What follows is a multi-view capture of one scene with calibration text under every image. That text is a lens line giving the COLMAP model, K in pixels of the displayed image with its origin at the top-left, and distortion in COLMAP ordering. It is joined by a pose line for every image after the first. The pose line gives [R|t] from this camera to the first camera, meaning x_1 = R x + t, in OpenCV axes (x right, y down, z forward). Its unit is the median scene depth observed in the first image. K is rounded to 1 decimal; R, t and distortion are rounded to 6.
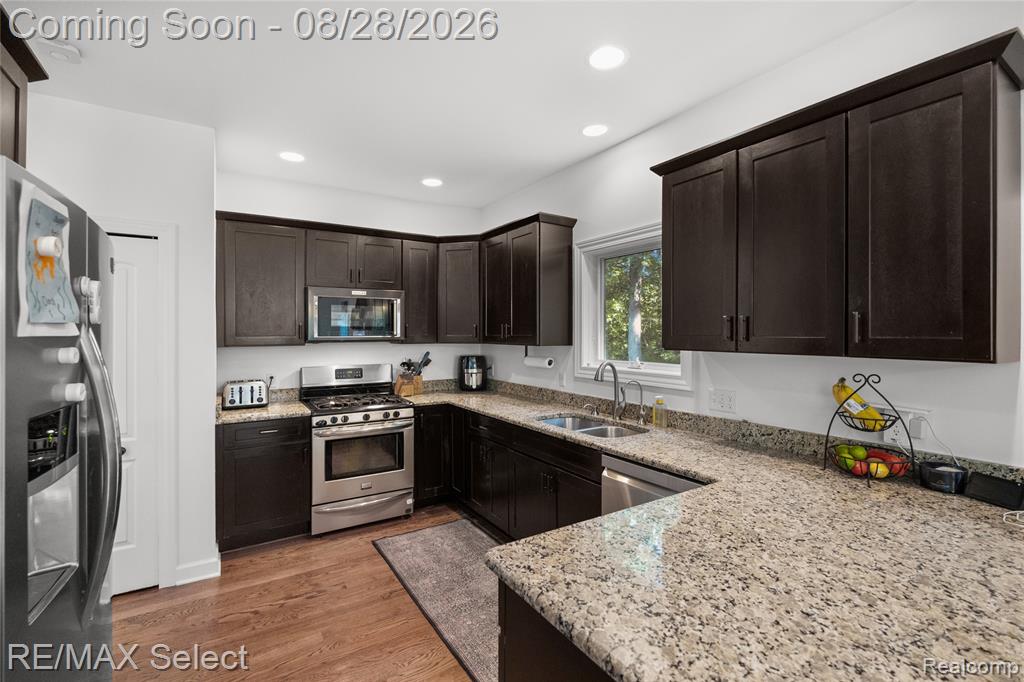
lens RADIAL K [[450.2, 0, 511.9], [0, 450.2, 328.9], [0, 0, 1]] dist [0.000521, -0.001862]
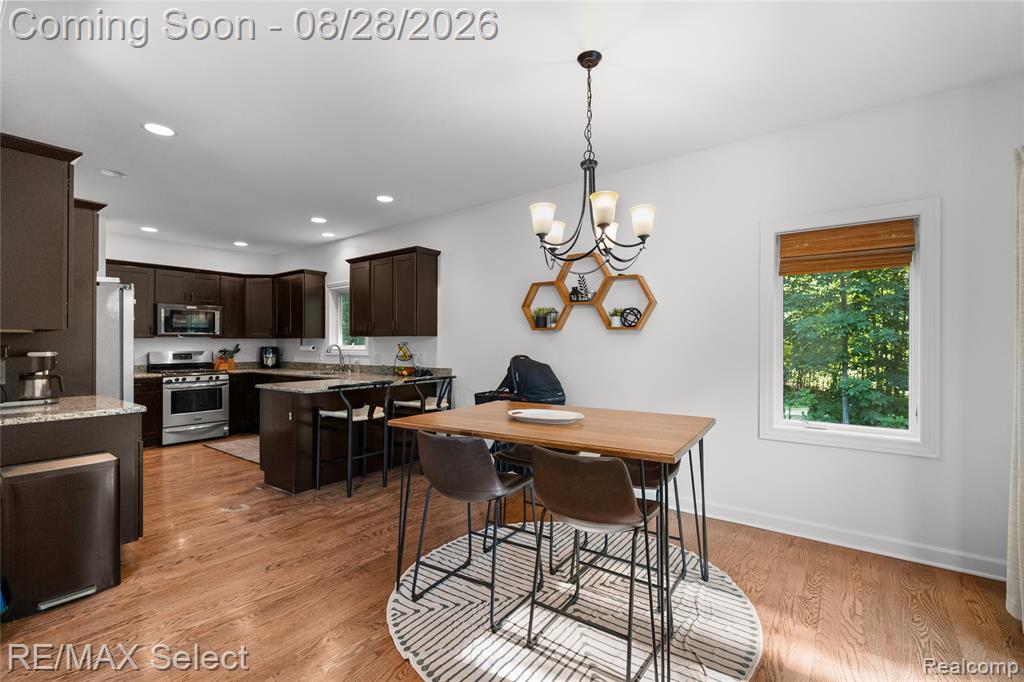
lens RADIAL K [[450.2, 0, 508.7], [0, 450.2, 341.8], [0, 0, 1]] dist [0.000521, -0.001862]
pose [[0.939755, -0.000651, 0.341848, 0.218415], [-0.000711, 0.999992, 0.003860, 0.044561], [-0.341848, -0.003870, 0.939747, -1.071950]]
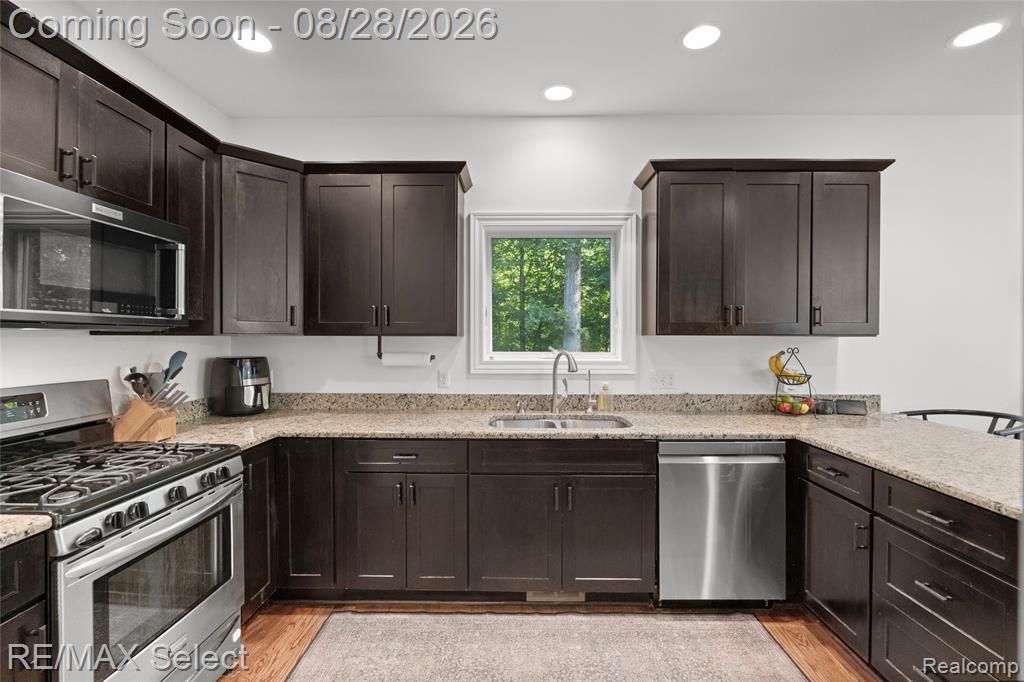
lens RADIAL K [[450.2, 0, 515.3], [0, 450.2, 337.8], [0, 0, 1]] dist [0.000521, -0.001862]
pose [[0.558724, 0.001093, 0.829353, -0.510957], [-0.010484, 0.999929, 0.005745, 0.034847], [-0.829288, -0.011905, 0.558695, 0.475806]]
